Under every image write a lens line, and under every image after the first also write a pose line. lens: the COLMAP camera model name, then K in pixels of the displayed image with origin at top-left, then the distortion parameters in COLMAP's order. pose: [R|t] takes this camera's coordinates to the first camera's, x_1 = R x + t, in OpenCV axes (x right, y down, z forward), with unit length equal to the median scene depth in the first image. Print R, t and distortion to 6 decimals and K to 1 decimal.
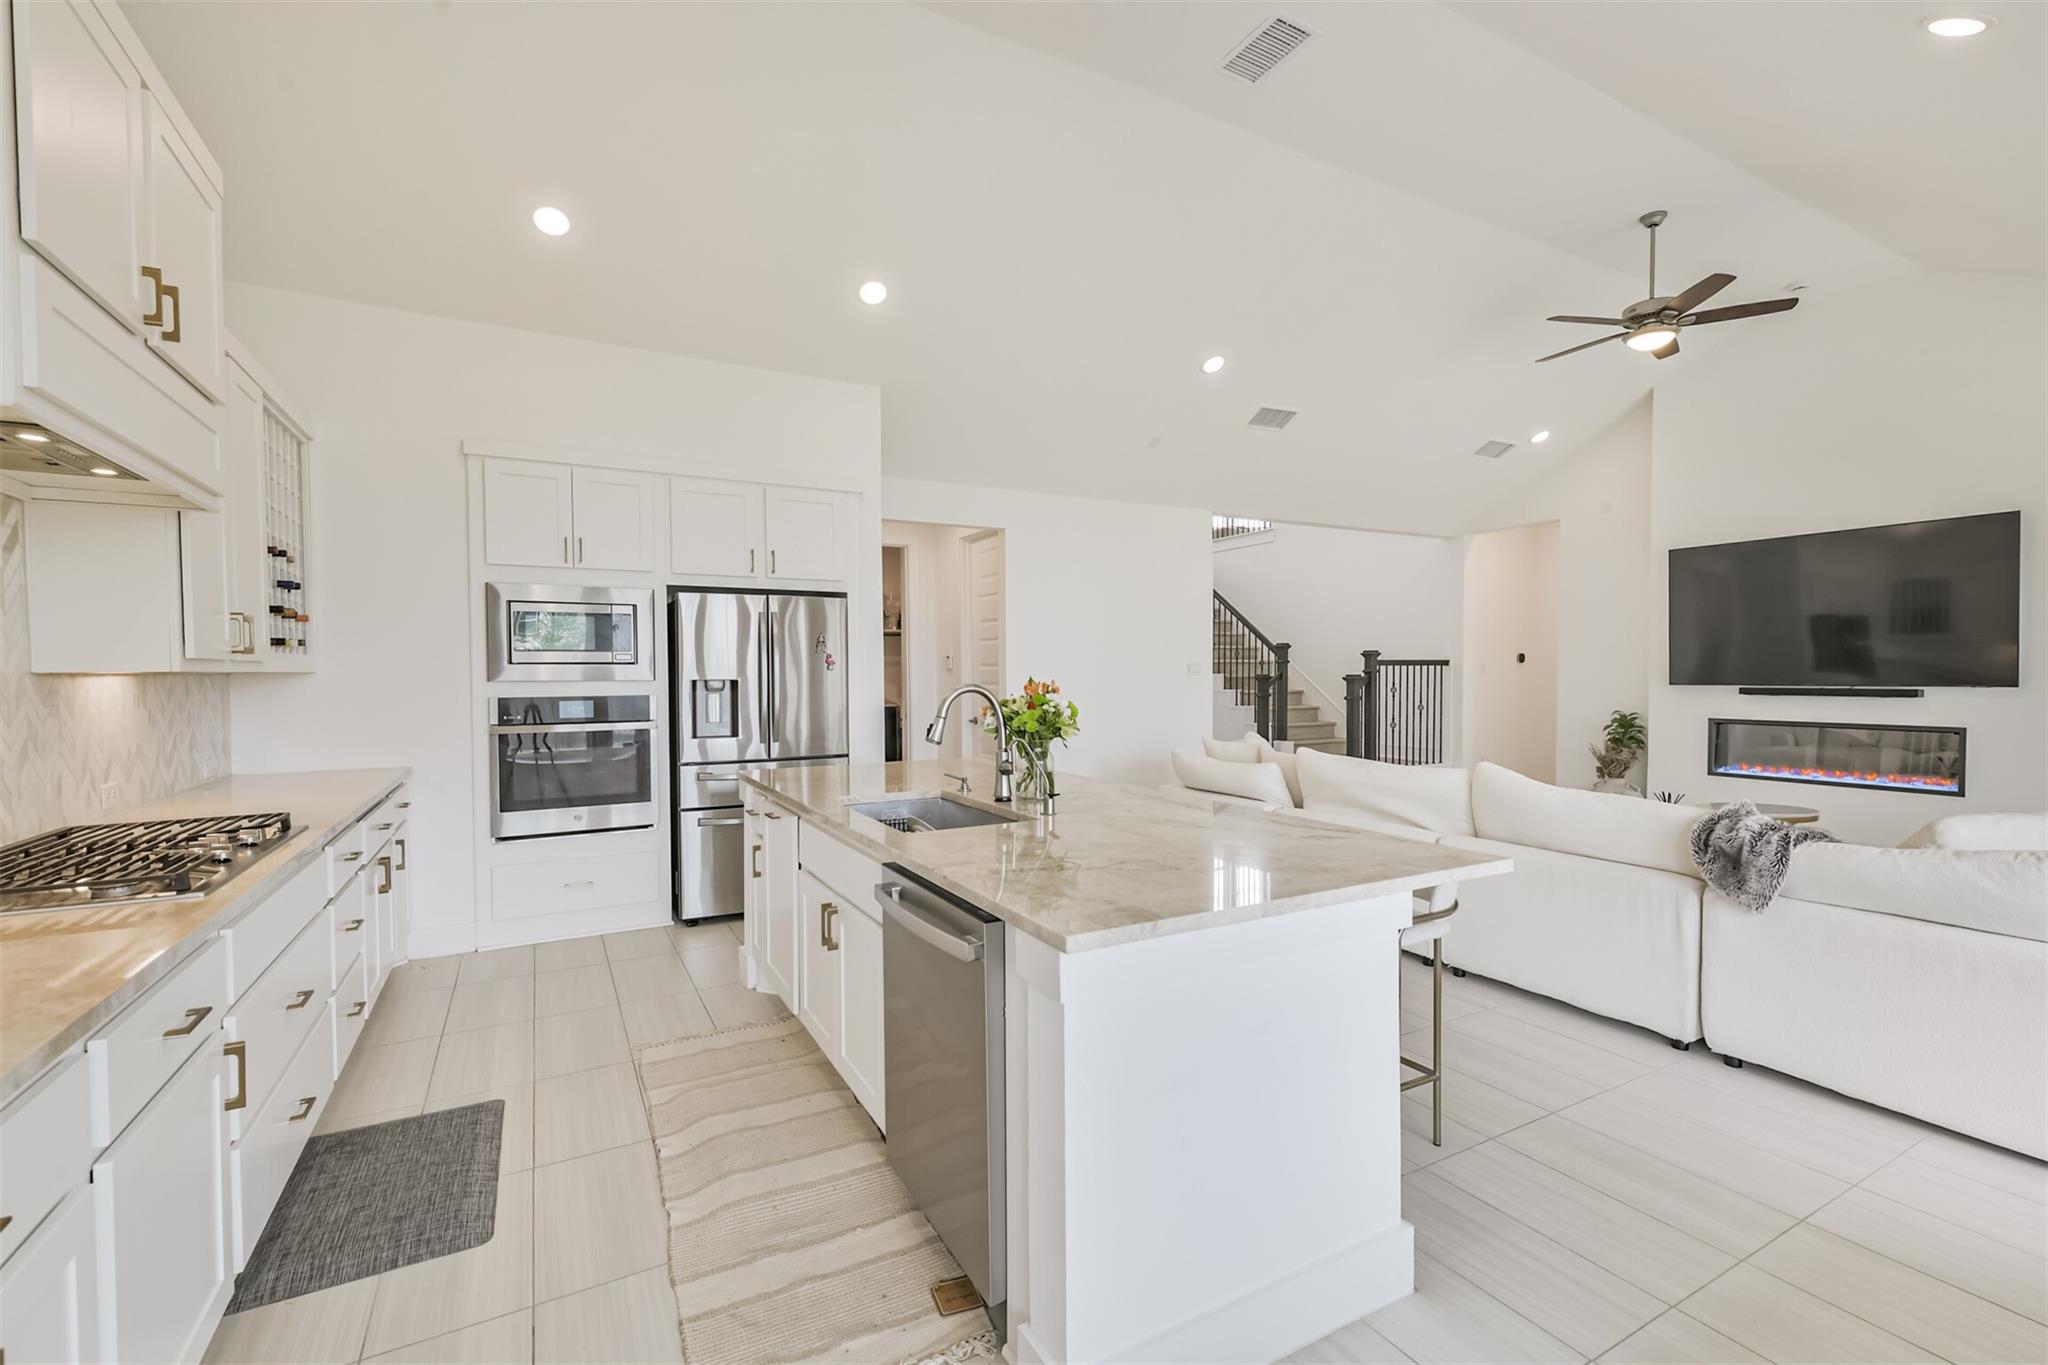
lens RADIAL K [[883.1, 0, 1024.0], [0, 883.1, 682.5], [0, 0, 1]] dist [0.002116, -0.000136]
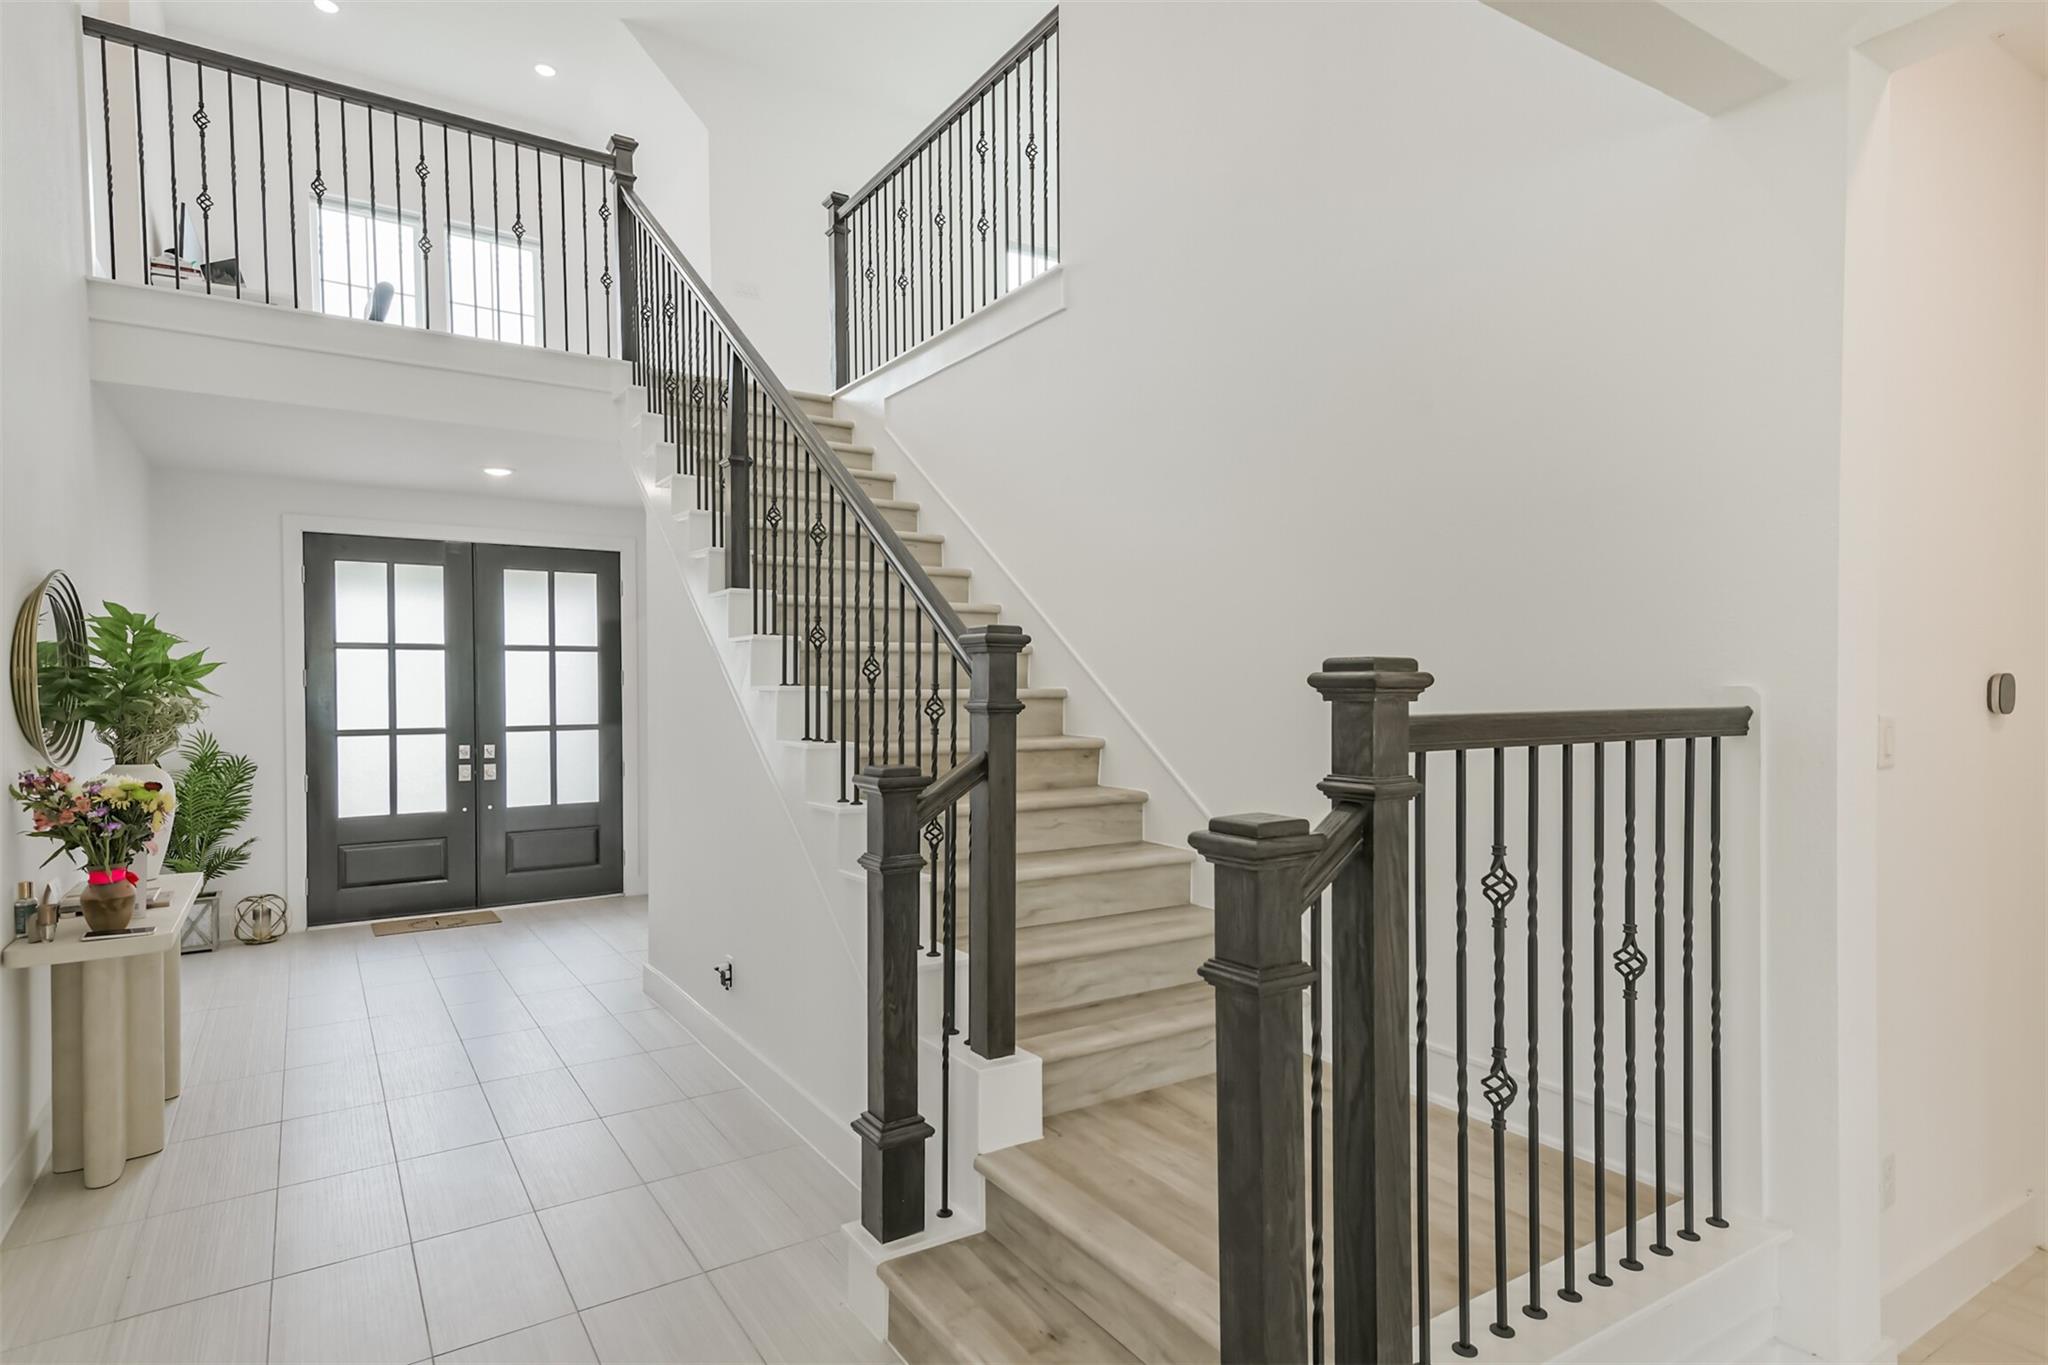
lens RADIAL K [[1081.3, 0, 1014.6], [0, 1081.3, 690.3], [0, 0, 1]] dist [0.028100, -0.000459]
pose [[0.997319, 0.001511, 0.073168, 0.352108], [-0.001218, 0.999991, -0.004052, -0.033727], [-0.073173, 0.003952, 0.997311, 0.907537]]
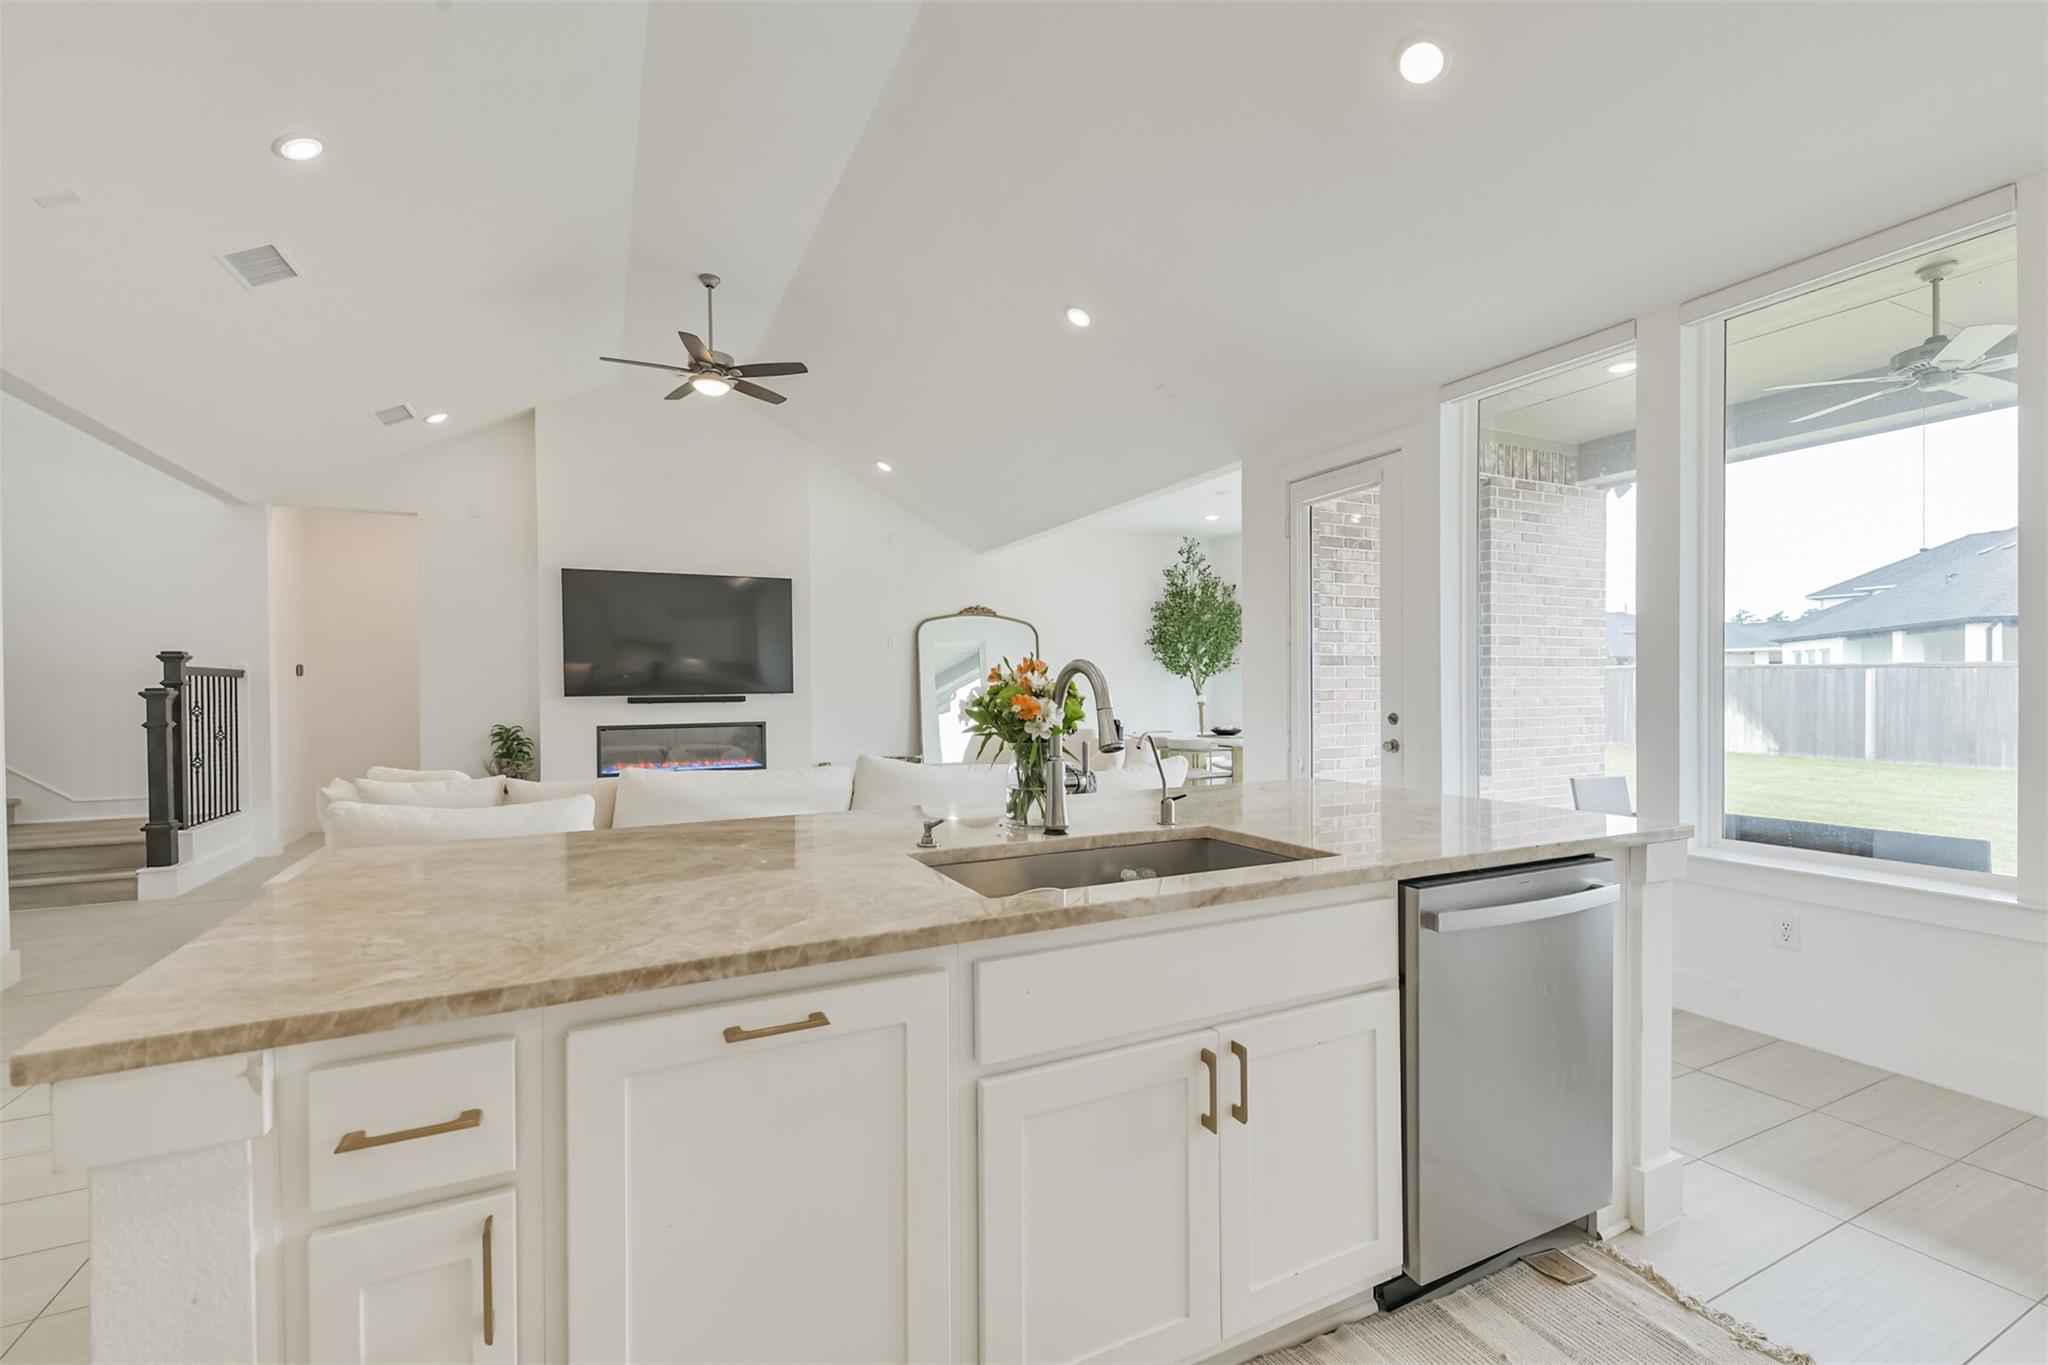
lens RADIAL K [[884.4, 0, 1017.5], [0, 884.4, 689.4], [0, 0, 1]] dist [0.018741, 0.000099]
pose [[0.044995, 0.000320, 0.998987, -0.278181], [0.022011, 0.999757, -0.001311, 0.006661], [-0.998745, 0.022047, 0.044977, 0.385401]]
